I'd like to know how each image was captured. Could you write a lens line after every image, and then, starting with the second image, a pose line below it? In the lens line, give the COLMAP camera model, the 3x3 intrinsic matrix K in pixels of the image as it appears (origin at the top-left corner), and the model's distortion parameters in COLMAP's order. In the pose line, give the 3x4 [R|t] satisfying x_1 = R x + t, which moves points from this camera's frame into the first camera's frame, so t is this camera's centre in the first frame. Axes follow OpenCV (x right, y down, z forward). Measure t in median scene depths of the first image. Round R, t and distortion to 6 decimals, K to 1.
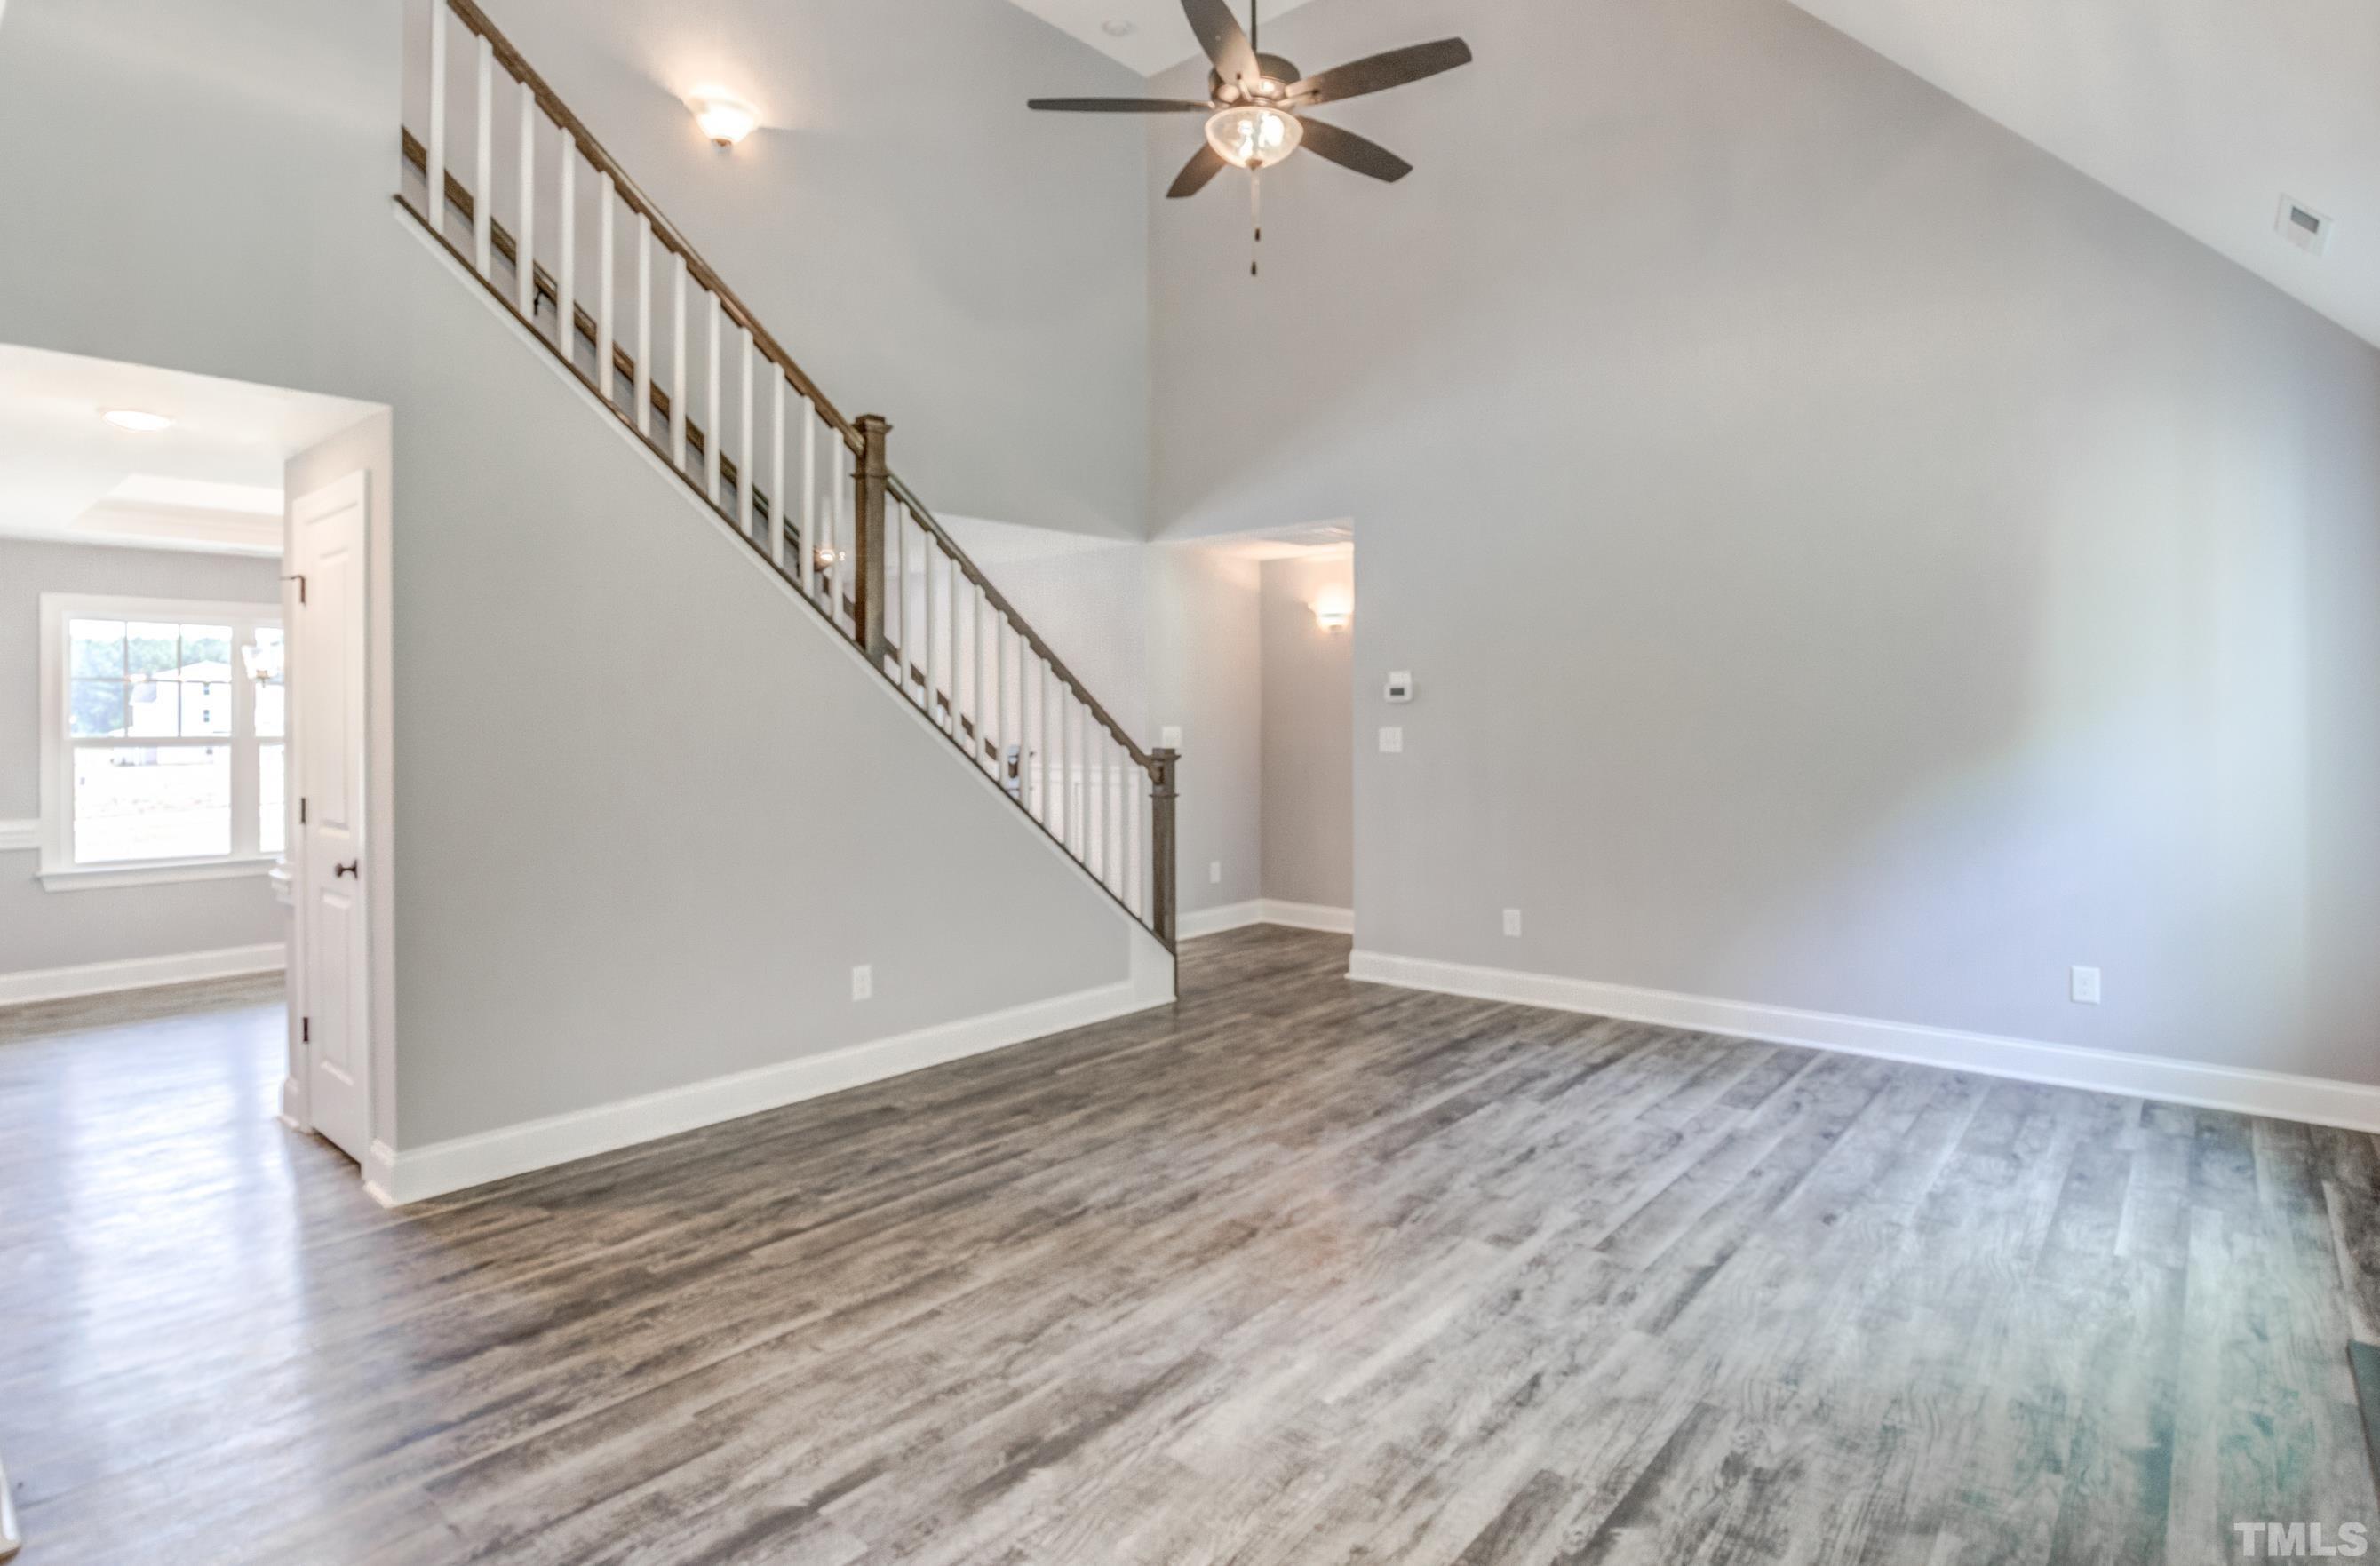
lens RADIAL K [[1248.1, 0, 1257.4], [0, 1248.1, 721.5], [0, 0, 1]] dist [-0.035896, -0.000739]
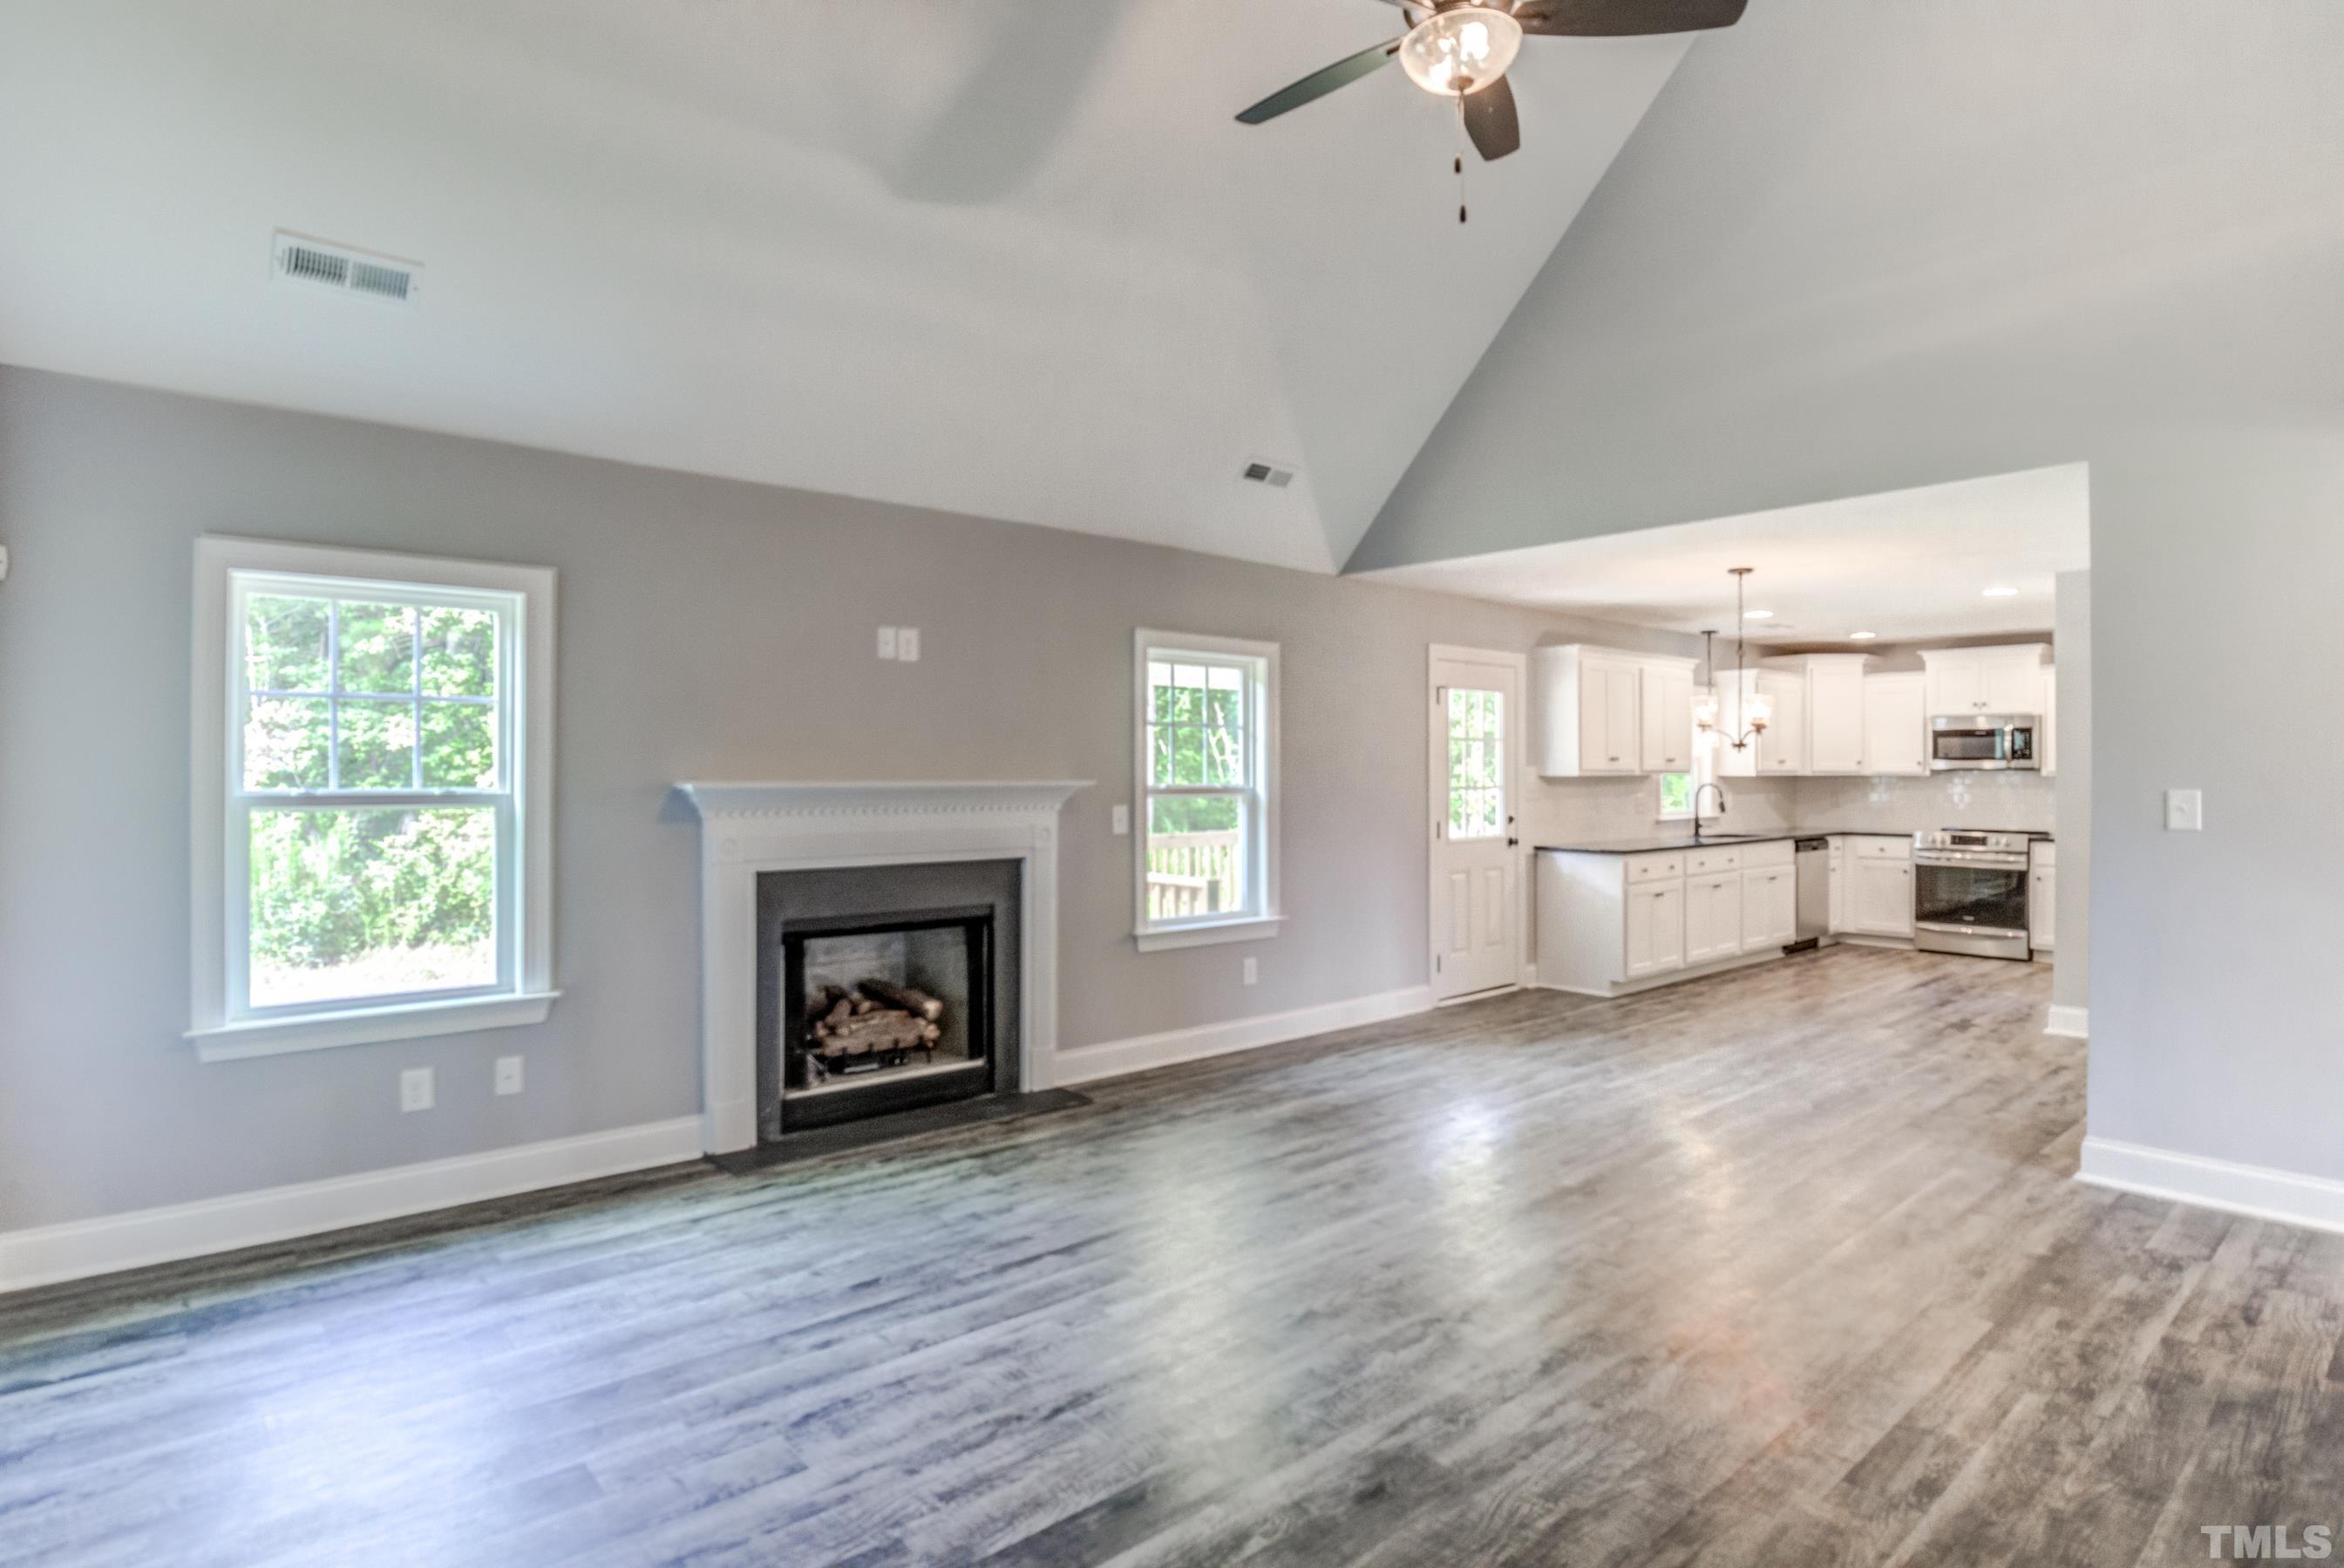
lens RADIAL K [[1200.4, 0, 1206.5], [0, 1200.4, 770.4], [0, 0, 1]] dist [-0.039728, 0.008457]
pose [[-0.984055, 0.003371, 0.177832, 0.026196], [0.003898, 0.999989, 0.002616, -0.006100], [-0.177821, 0.003267, -0.984057, 1.821720]]
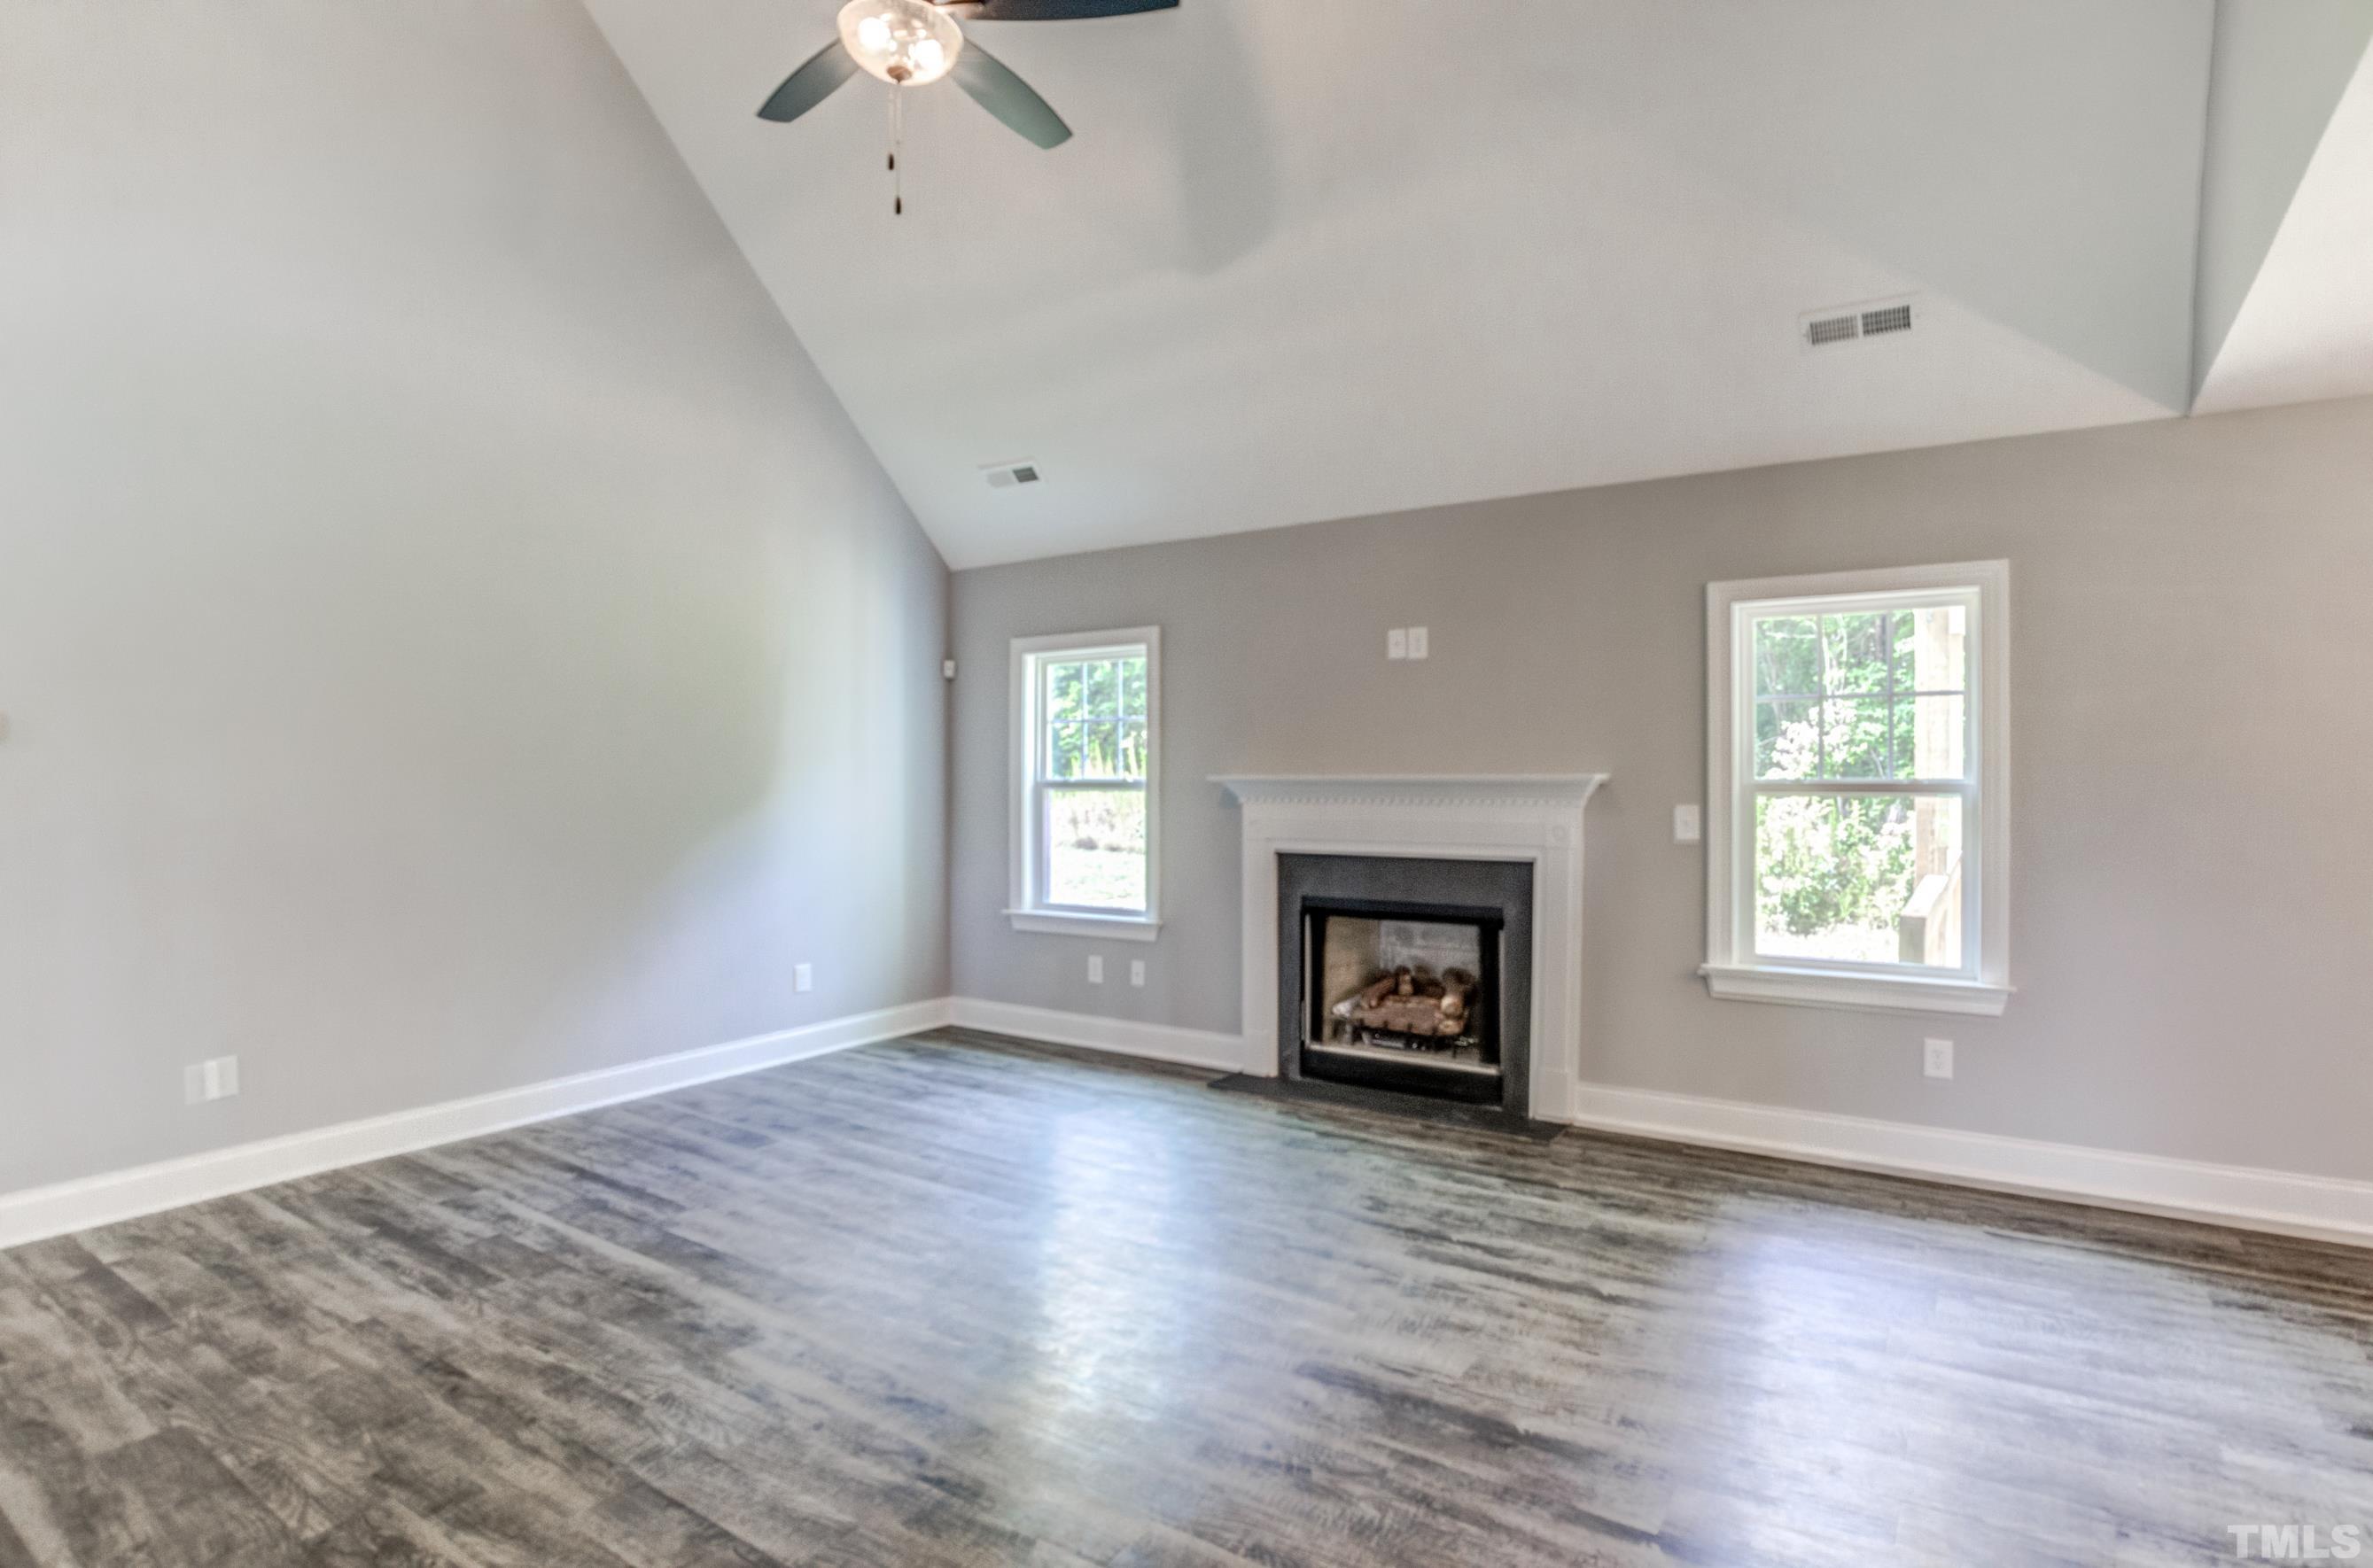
lens RADIAL K [[1200.9, 0, 1194.2], [0, 1200.9, 779.5], [0, 0, 1]] dist [-0.044415, 0.012204]
pose [[-0.080053, -0.005999, 0.996773, -0.796785], [0.009742, 0.999929, 0.006801, 0.001061], [-0.996743, 0.010255, -0.079989, 0.890003]]
